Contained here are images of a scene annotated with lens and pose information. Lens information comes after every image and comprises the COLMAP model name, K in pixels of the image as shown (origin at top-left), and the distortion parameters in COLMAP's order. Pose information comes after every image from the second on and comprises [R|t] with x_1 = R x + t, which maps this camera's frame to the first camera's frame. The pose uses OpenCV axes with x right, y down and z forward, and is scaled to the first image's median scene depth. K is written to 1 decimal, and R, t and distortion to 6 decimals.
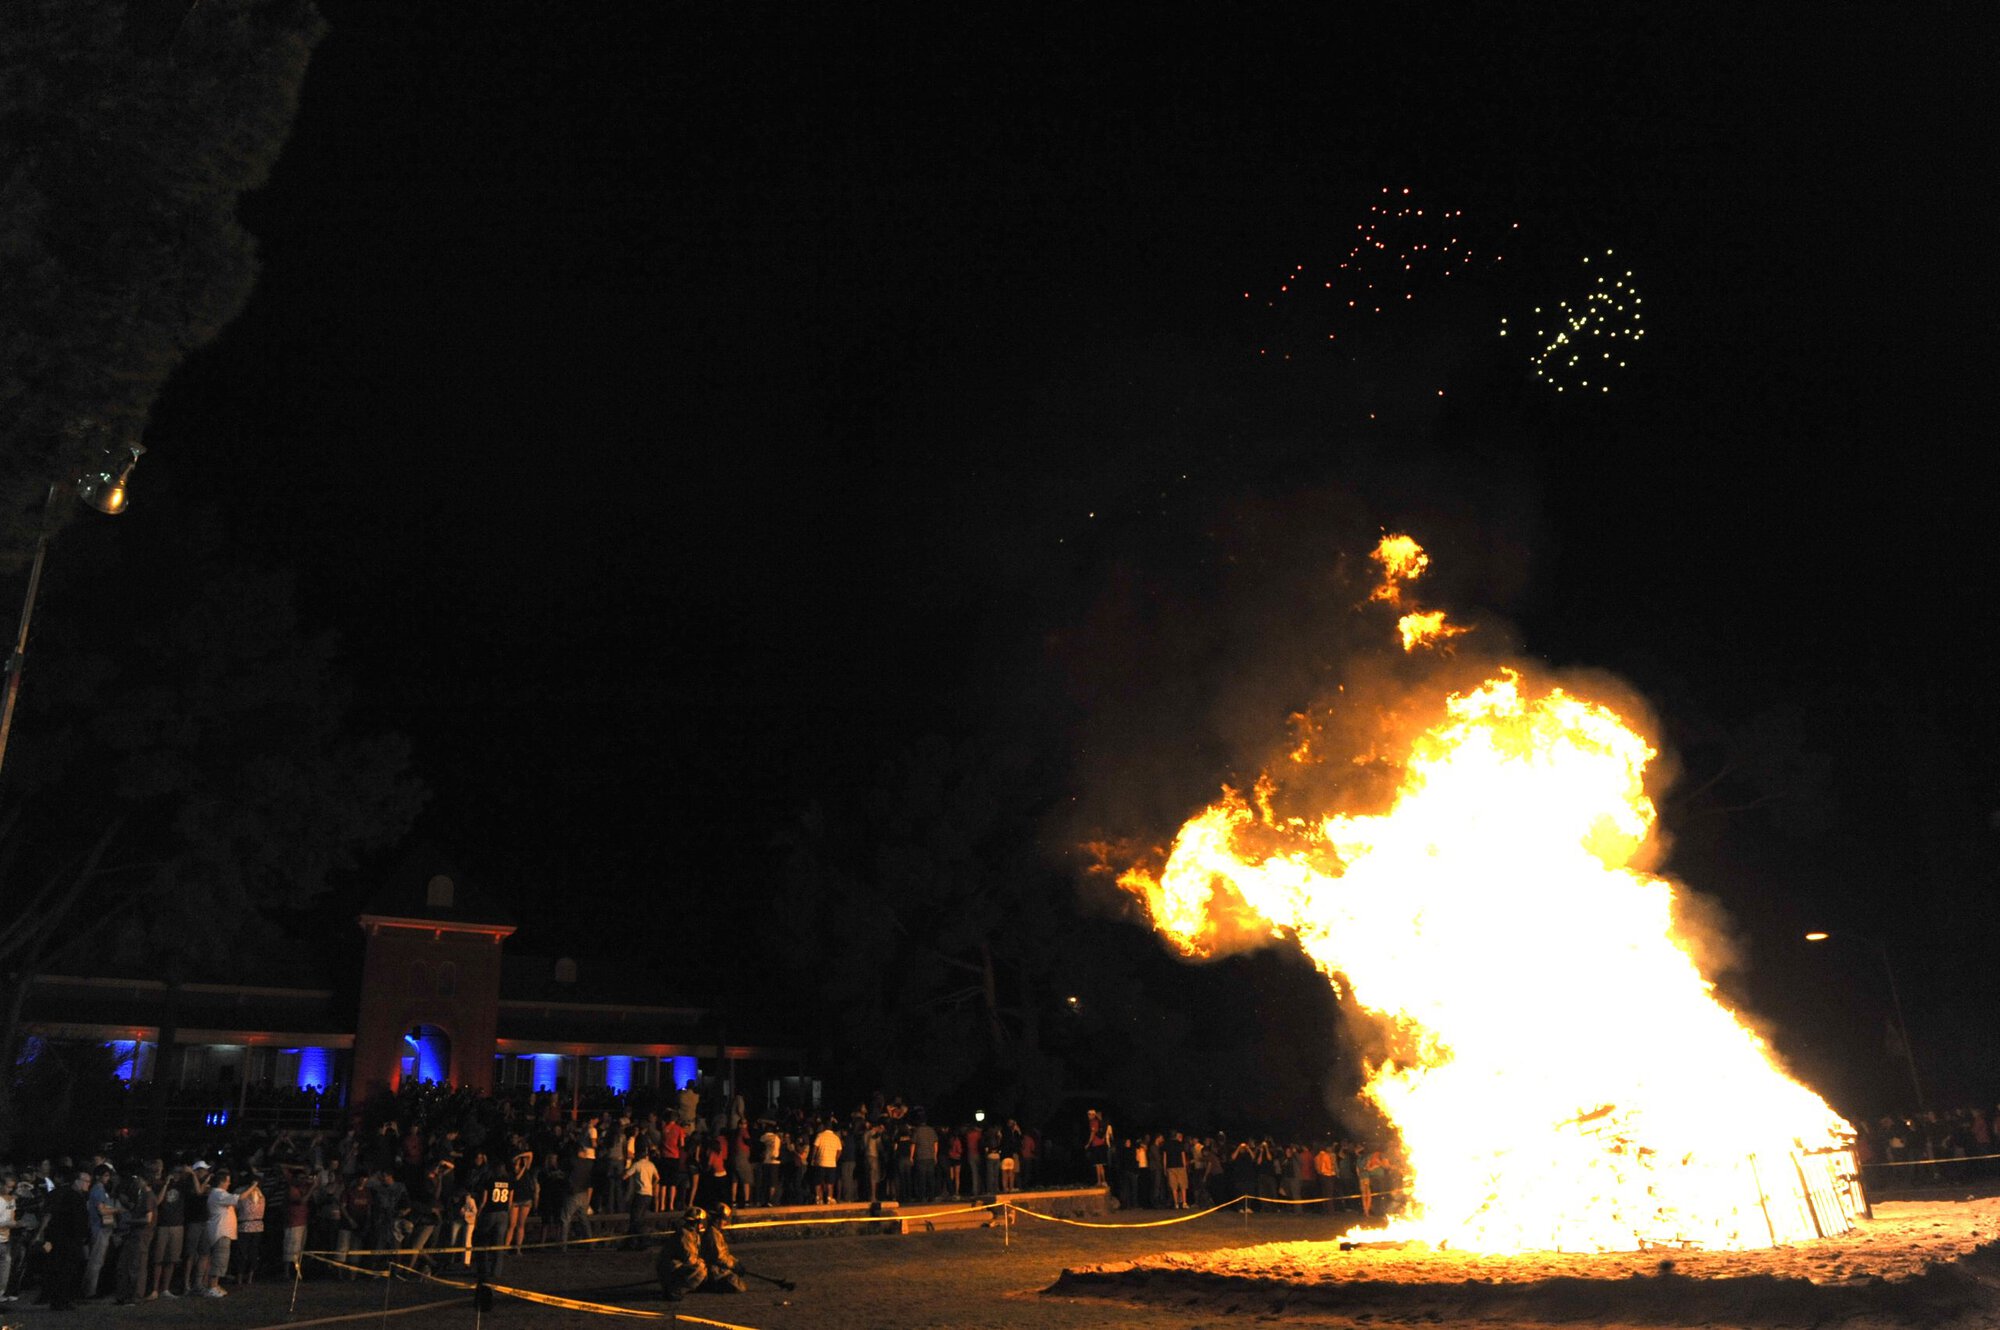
lens RADIAL K [[1406.4, 0, 987.9], [0, 1406.4, 666.8], [0, 0, 1]] dist [-0.053351, -0.000603]
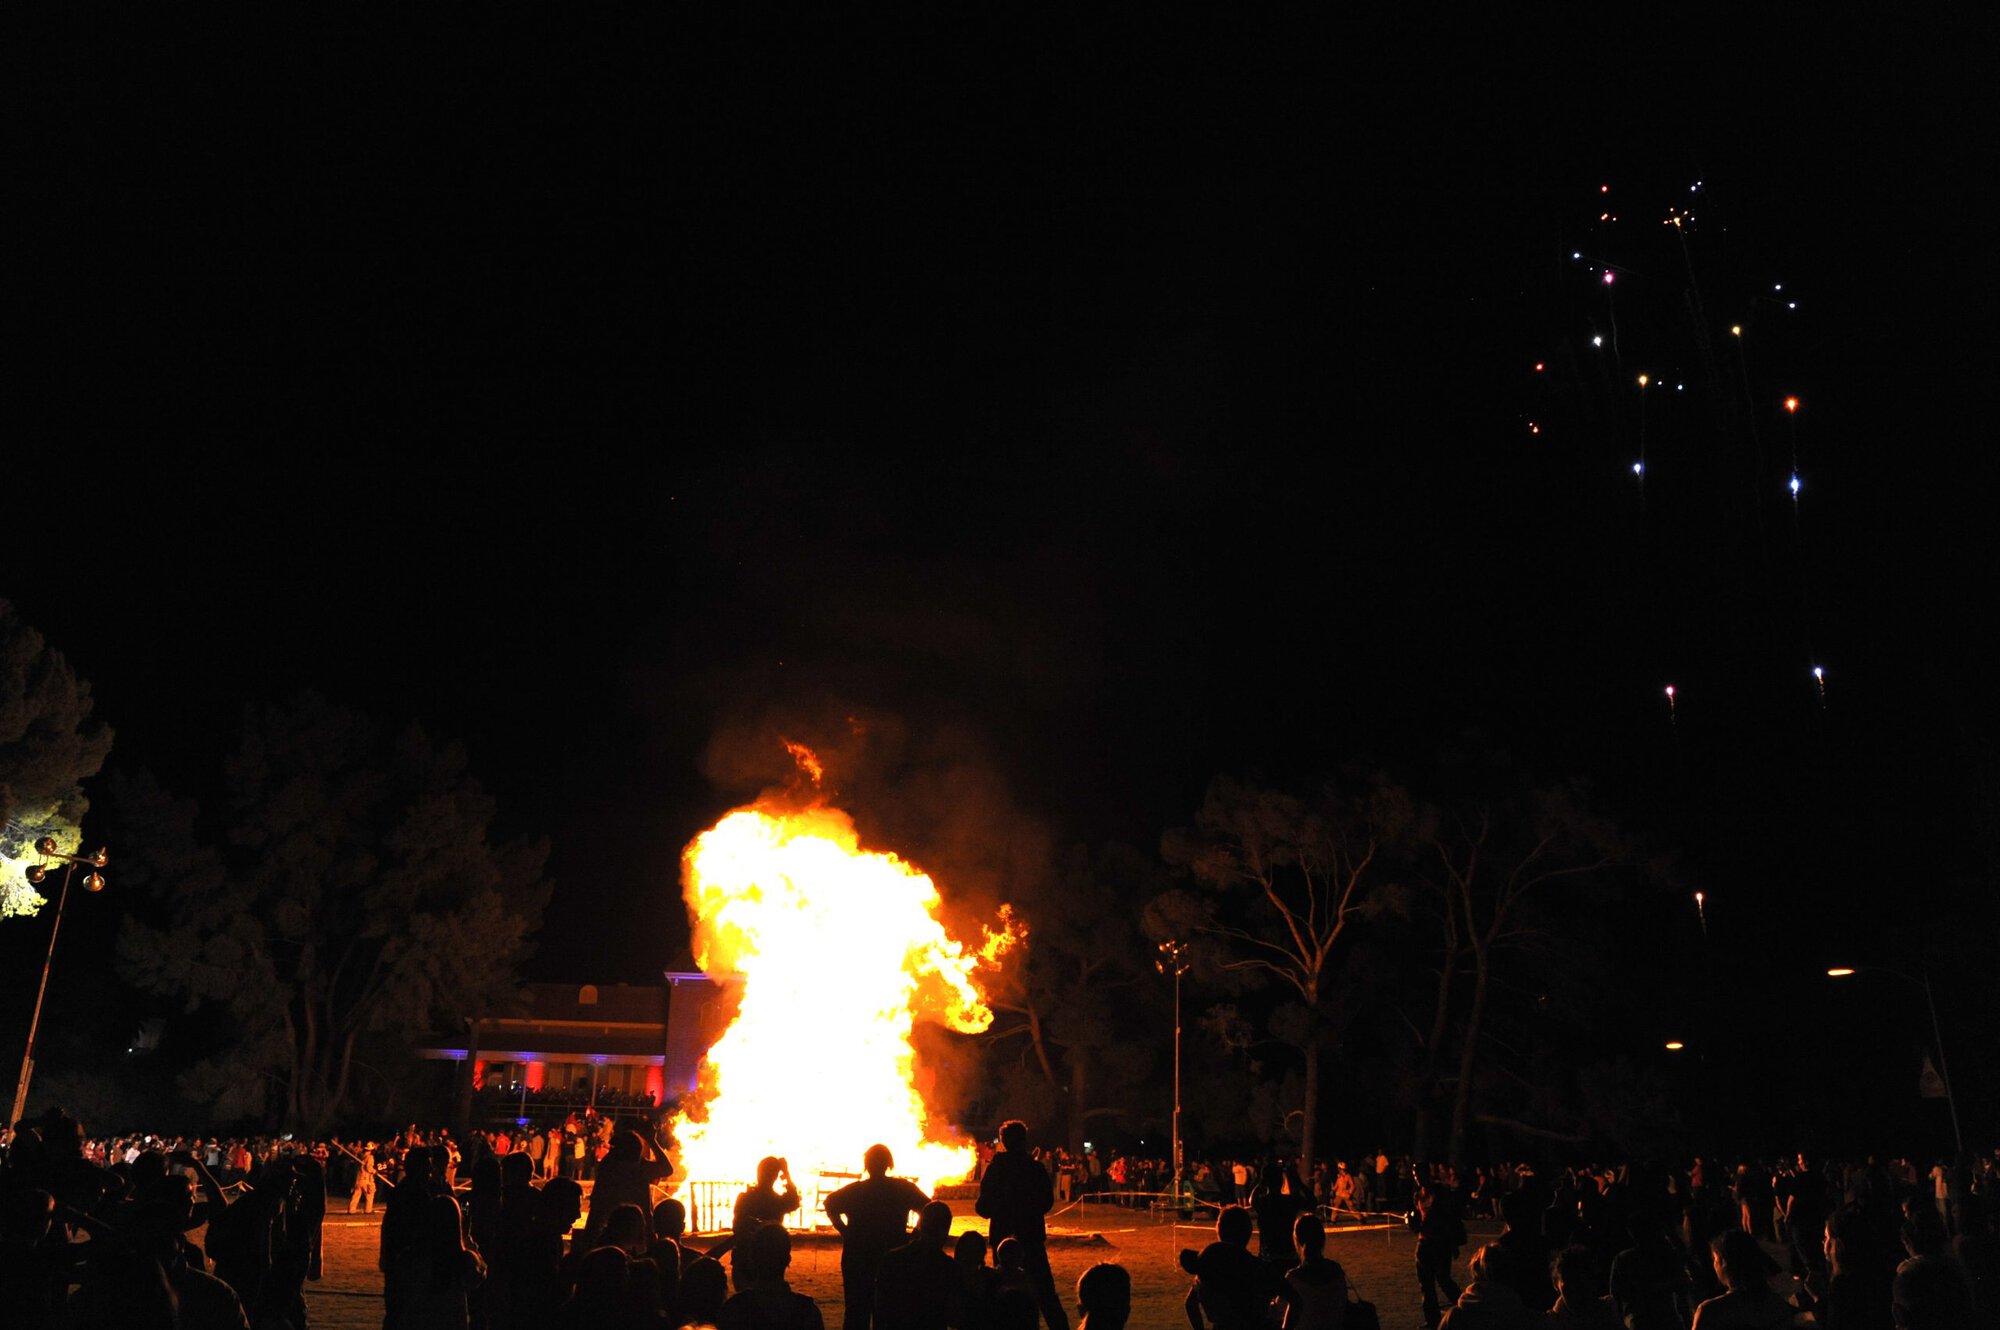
lens RADIAL K [[1406.4, 0, 1004.2], [0, 1406.4, 672.0], [0, 0, 1]] dist [-0.053351, -0.000603]
pose [[0.898765, -0.104141, -0.425883, 1.066868], [0.109114, 0.993947, -0.012779, -0.156033], [0.424636, -0.034985, 0.904688, -0.321717]]
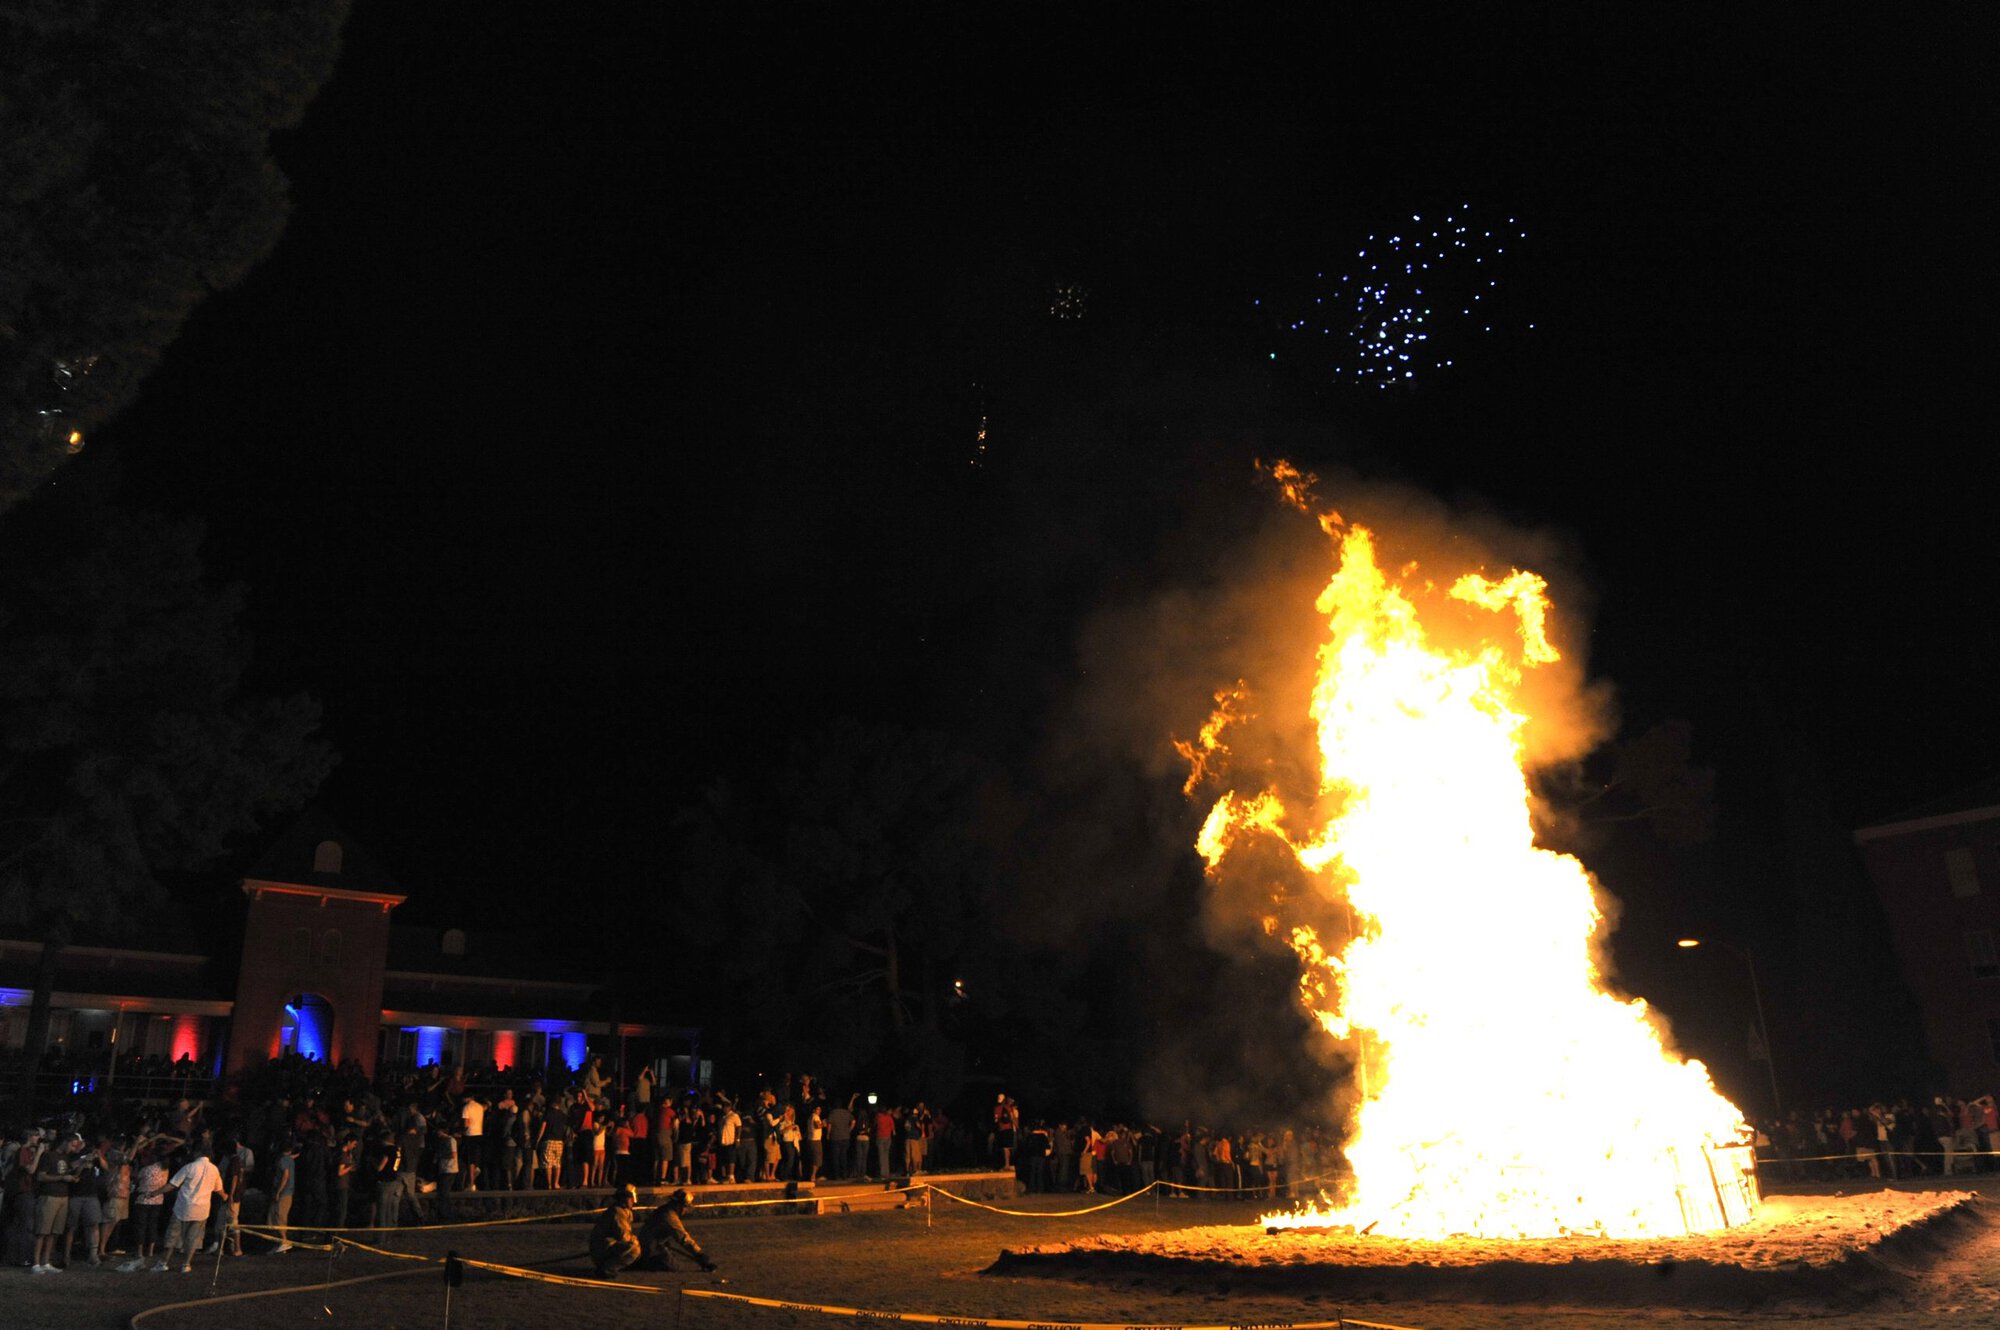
lens RADIAL K [[1406.4, 0, 994.3], [0, 1406.4, 663.4], [0, 0, 1]] dist [-0.053351, -0.000603]
pose [[0.995695, 0.042281, 0.082487, -0.034466], [-0.042918, 0.999061, 0.005973, 0.000630], [-0.082157, -0.009488, 0.996574, -0.002894]]
